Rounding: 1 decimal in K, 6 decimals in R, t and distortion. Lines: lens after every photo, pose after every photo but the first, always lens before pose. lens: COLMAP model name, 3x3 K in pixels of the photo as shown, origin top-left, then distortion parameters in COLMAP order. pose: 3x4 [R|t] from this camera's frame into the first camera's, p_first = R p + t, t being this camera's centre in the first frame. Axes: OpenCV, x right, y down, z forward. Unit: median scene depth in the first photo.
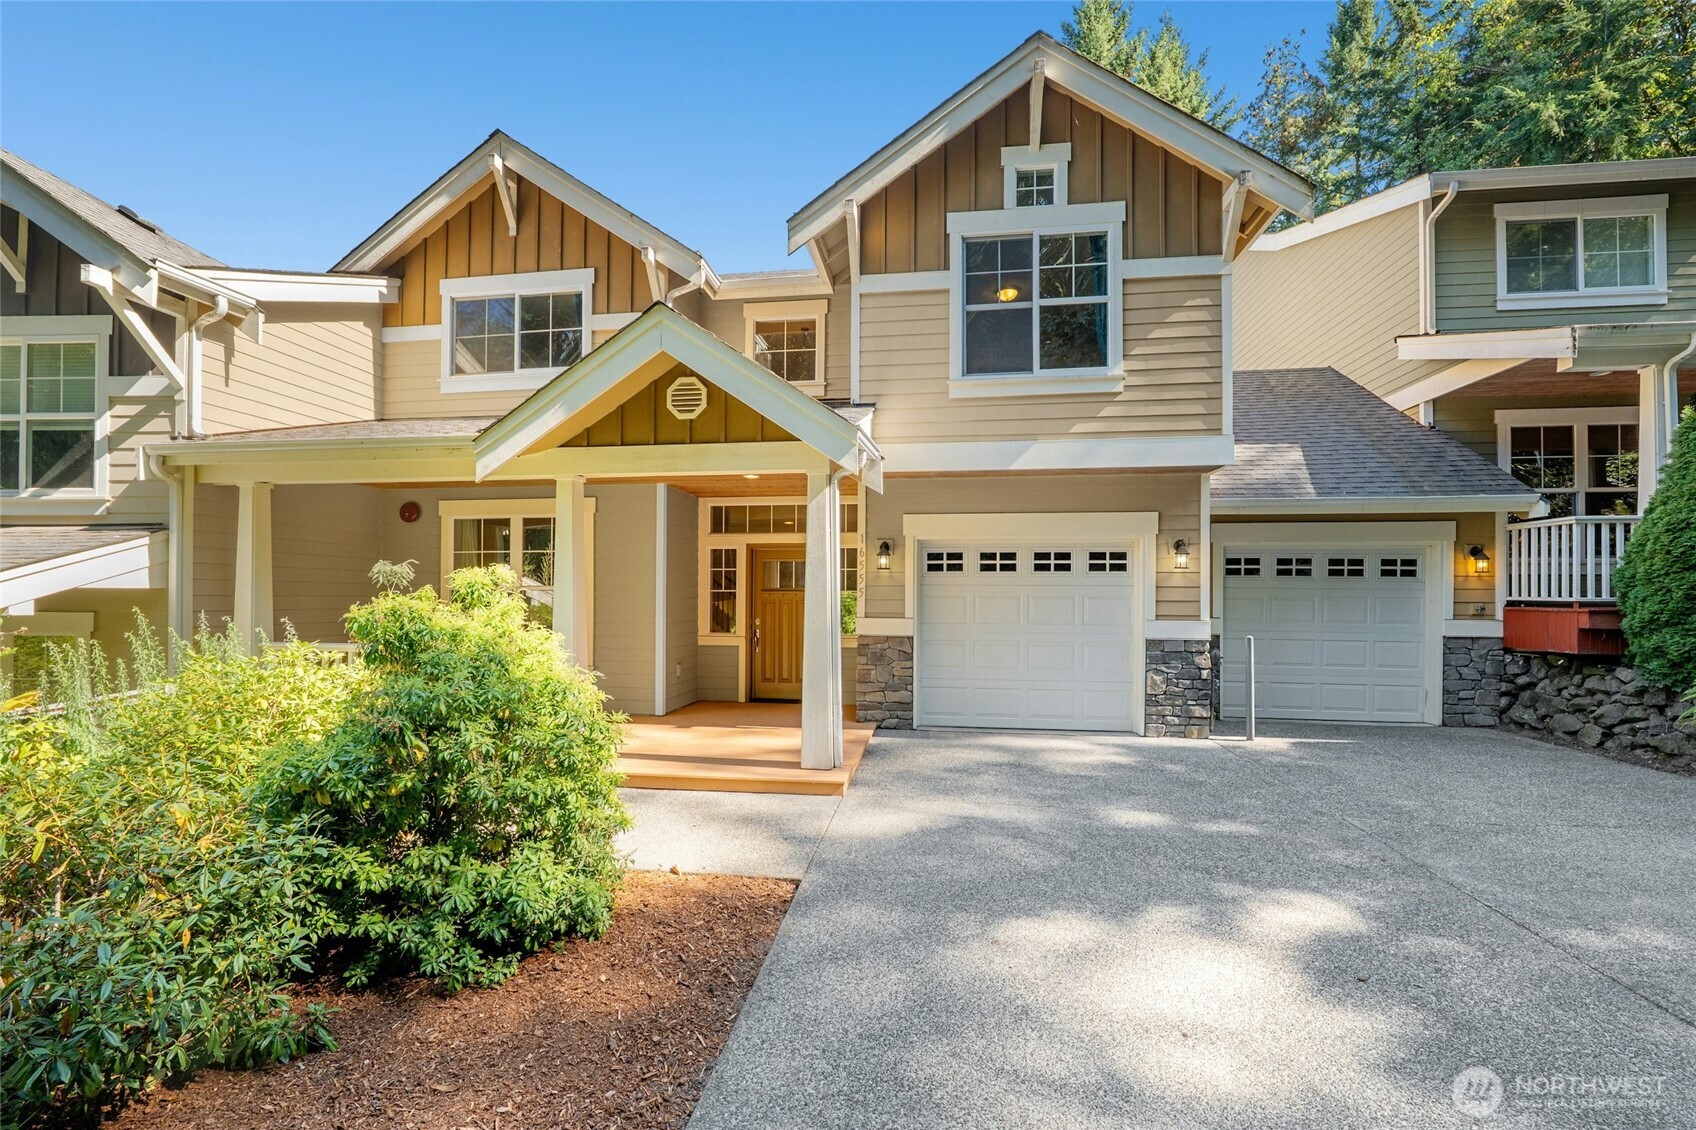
lens RADIAL K [[705.2, 0, 849.9], [0, 705.2, 604.6], [0, 0, 1]] dist [-0.012174, -0.000097]
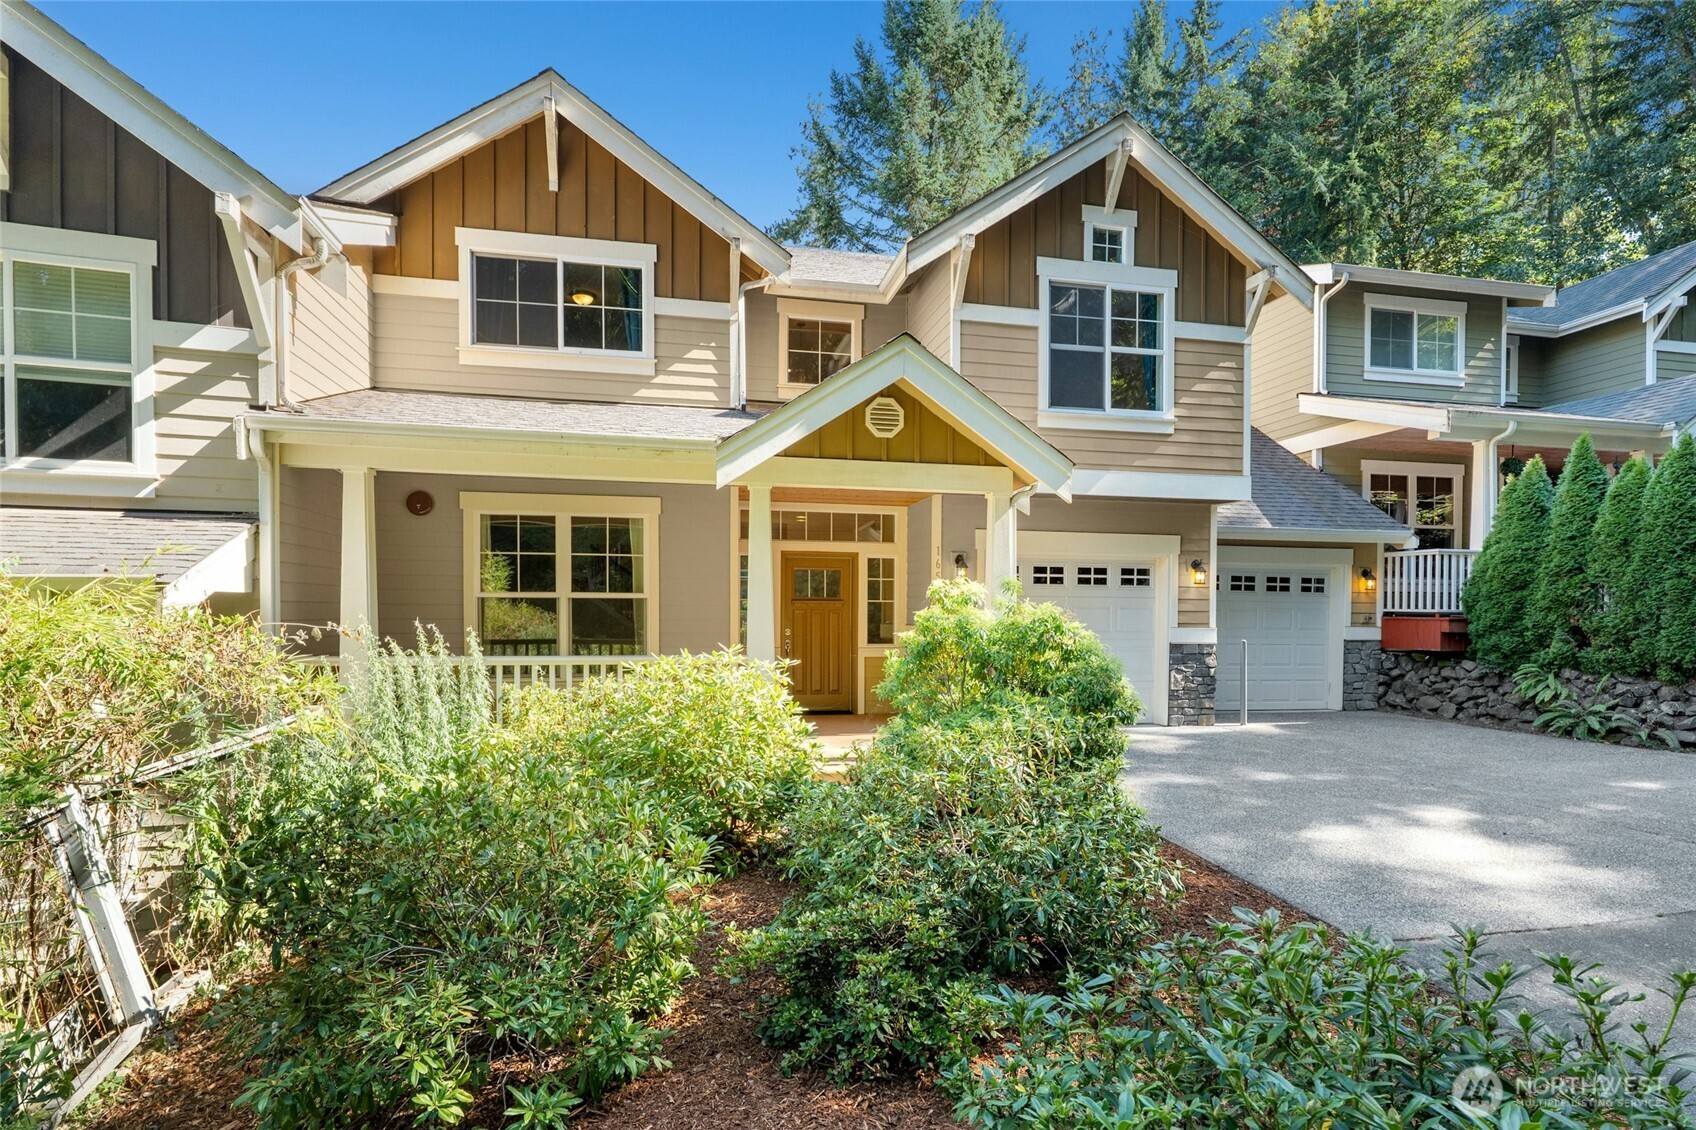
lens RADIAL K [[837.3, 0, 847.5], [0, 837.3, 633.5], [0, 0, 1]] dist [-0.002193, 0.000135]
pose [[0.940438, -0.006658, 0.339900, -0.563983], [-0.001174, 0.999739, 0.022831, 0.000859], [-0.339963, -0.021870, 0.940185, -0.132915]]
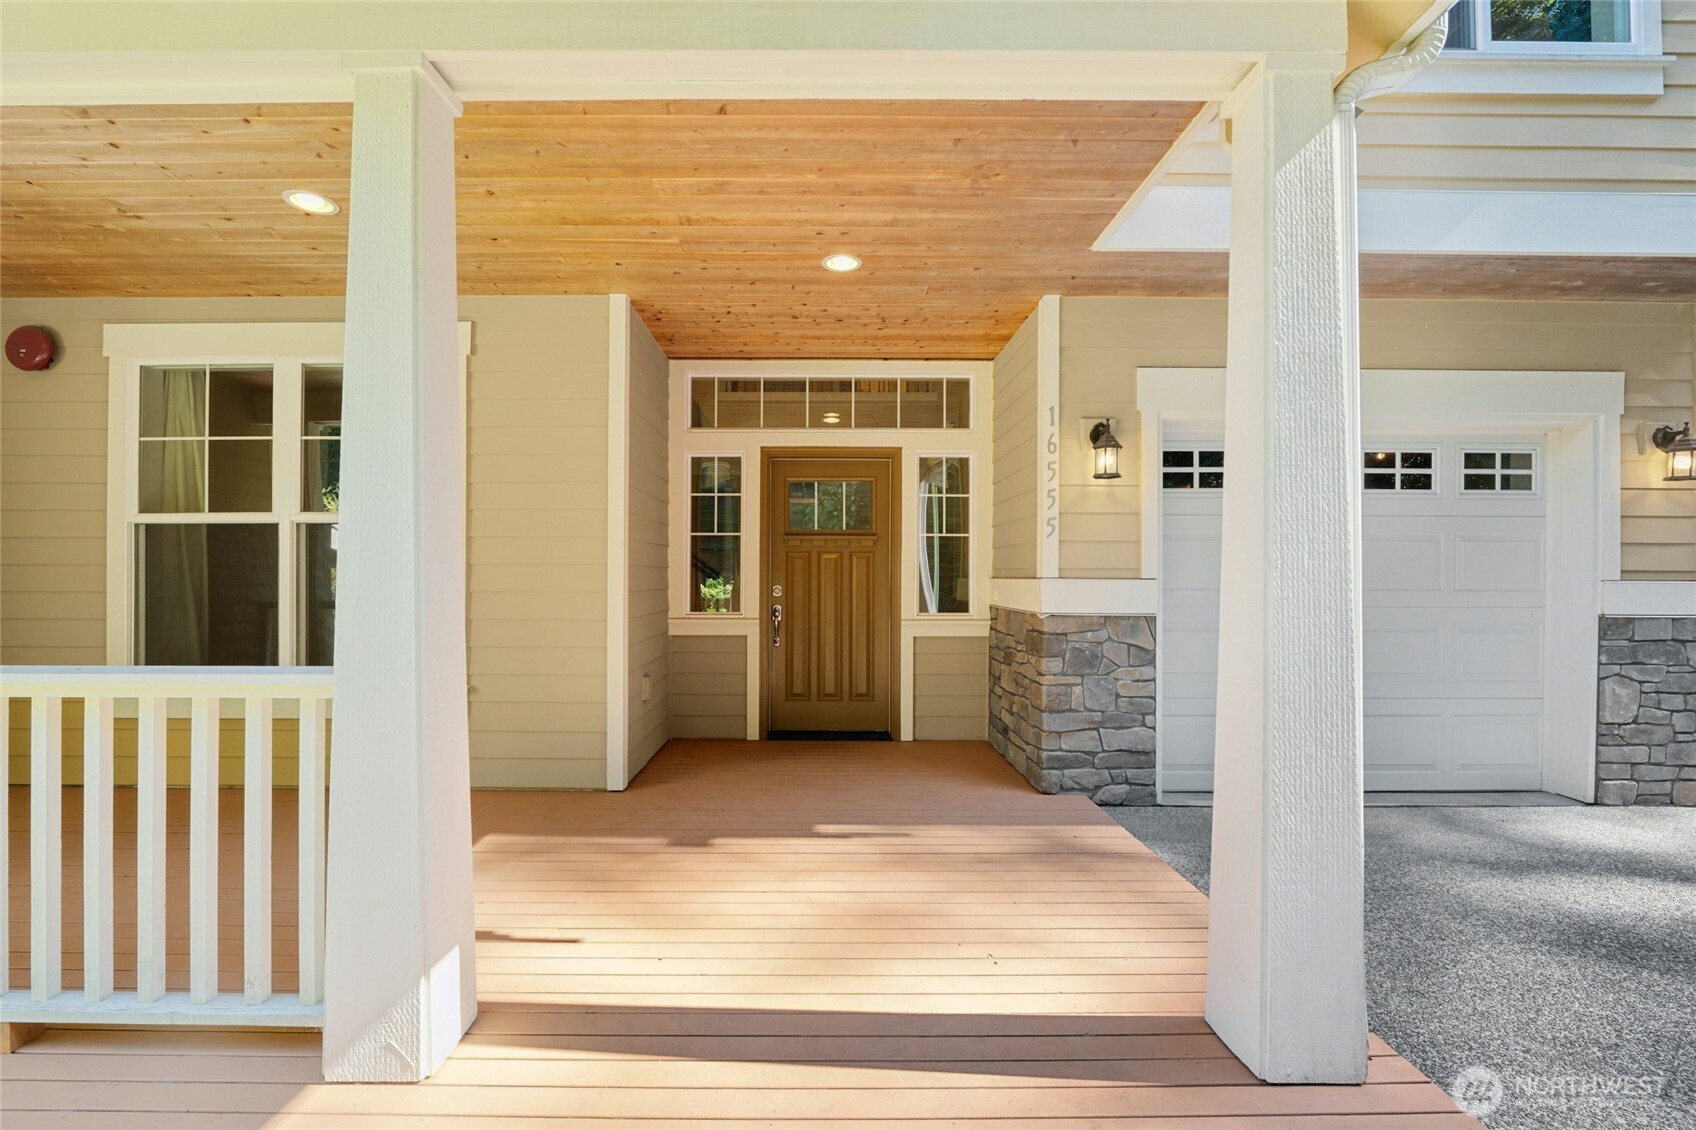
lens RADIAL K [[705.2, 0, 823.3], [0, 705.2, 586.8], [0, 0, 1]] dist [-0.012174, -0.000097]
pose [[0.990561, -0.004218, 0.137011, -0.217861], [0.002948, 0.999951, 0.009472, 0.020282], [-0.137044, -0.008979, 0.990524, 0.573080]]
